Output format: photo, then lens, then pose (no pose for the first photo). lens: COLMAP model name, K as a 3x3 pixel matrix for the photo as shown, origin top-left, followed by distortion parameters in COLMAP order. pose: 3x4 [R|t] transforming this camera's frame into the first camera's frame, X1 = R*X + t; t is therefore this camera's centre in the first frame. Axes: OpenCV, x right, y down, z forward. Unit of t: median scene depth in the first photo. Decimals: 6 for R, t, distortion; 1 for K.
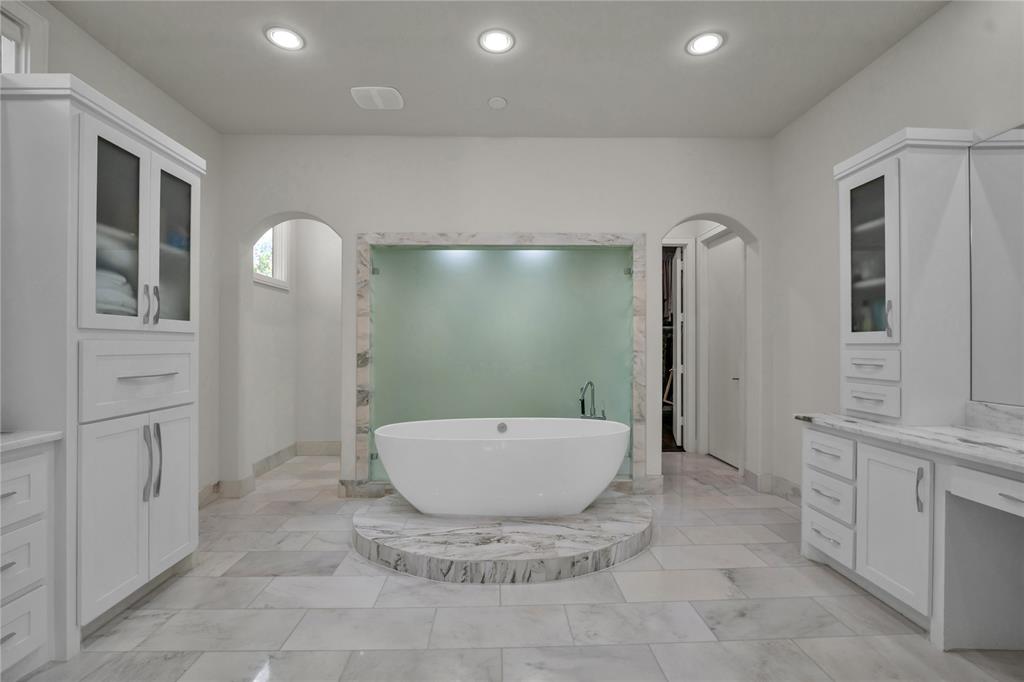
lens RADIAL K [[441.8, 0, 509.8], [0, 441.8, 342.1], [0, 0, 1]] dist [-0.009275, -0.001271]
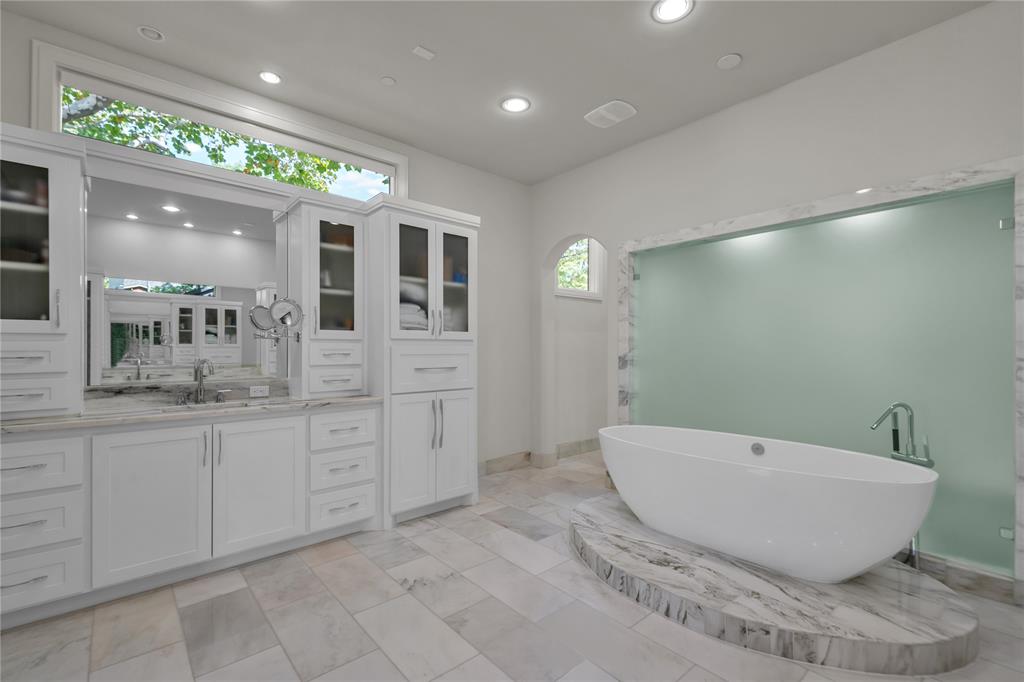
lens RADIAL K [[438.2, 0, 511.6], [0, 438.2, 344.0], [0, 0, 1]] dist [0.013412, -0.002058]
pose [[0.648531, -0.006063, -0.761164, 0.448730], [0.005112, 0.999980, -0.003610, -0.001643], [0.761171, -0.001550, 0.648549, 0.170242]]
